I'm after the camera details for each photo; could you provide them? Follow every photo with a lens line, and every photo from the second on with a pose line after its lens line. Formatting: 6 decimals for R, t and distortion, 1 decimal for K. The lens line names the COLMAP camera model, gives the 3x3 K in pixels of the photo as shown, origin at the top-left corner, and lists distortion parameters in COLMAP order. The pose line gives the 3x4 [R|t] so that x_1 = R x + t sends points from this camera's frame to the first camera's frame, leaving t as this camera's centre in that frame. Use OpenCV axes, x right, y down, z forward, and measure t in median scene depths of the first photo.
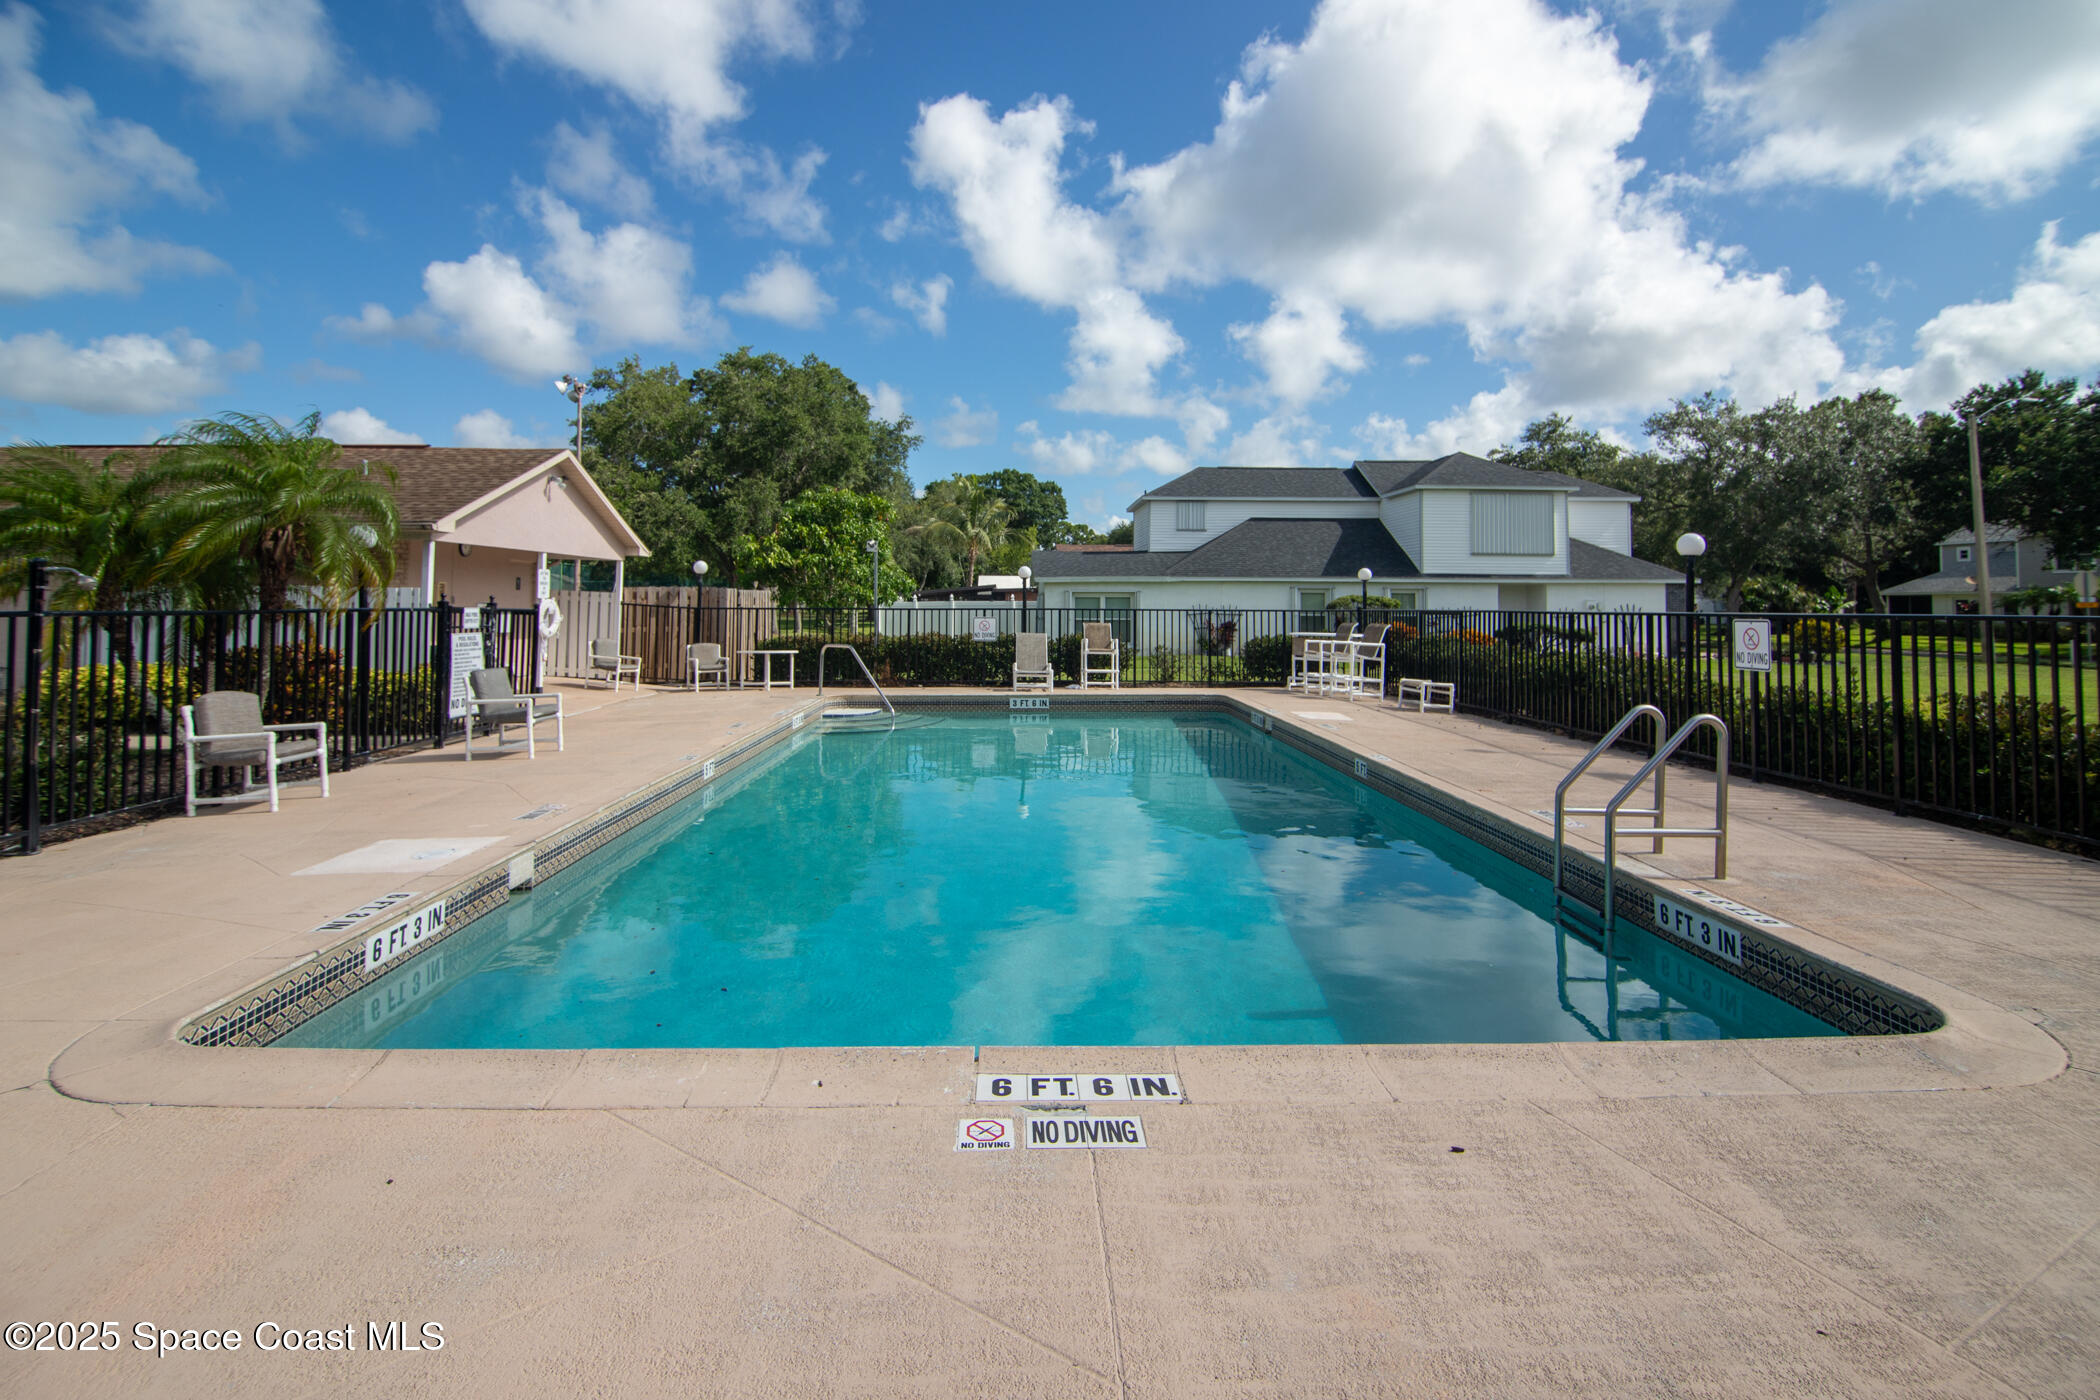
lens RADIAL K [[996.9, 0, 1039.0], [0, 996.9, 600.0], [0, 0, 1]] dist [-0.018658, -0.000534]
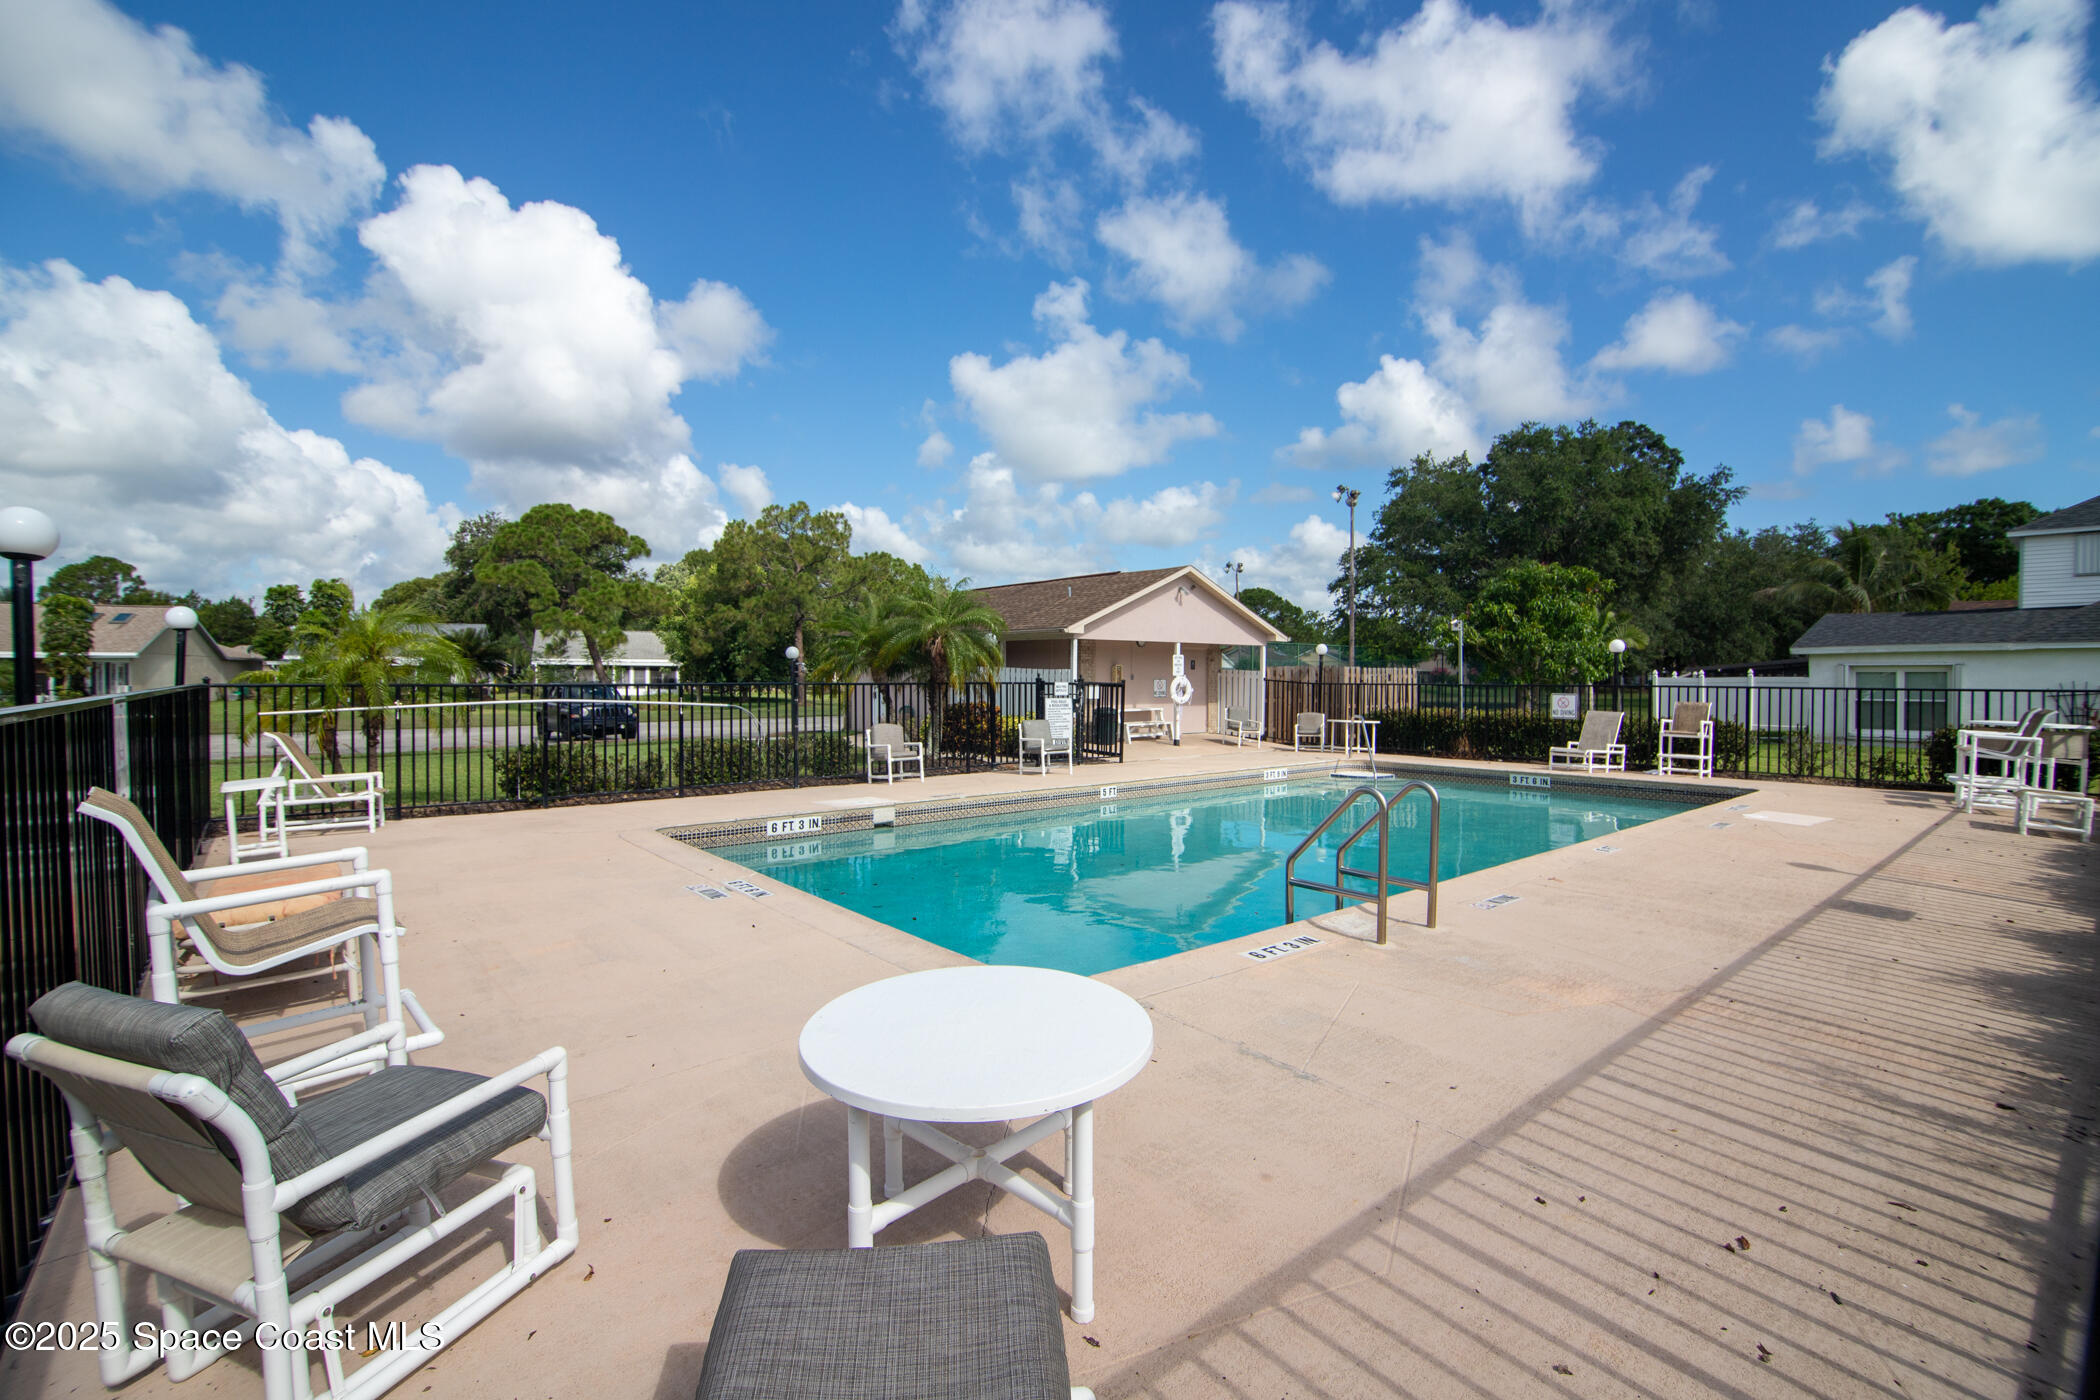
lens RADIAL K [[968.5, 0, 1056.0], [0, 968.5, 702.0], [0, 0, 1]] dist [-0.020415, -0.000297]
pose [[0.624662, 0.020158, -0.780635, 0.195373], [0.001212, 0.999641, 0.026784, -0.000619], [0.780894, -0.017677, 0.624413, 0.011907]]
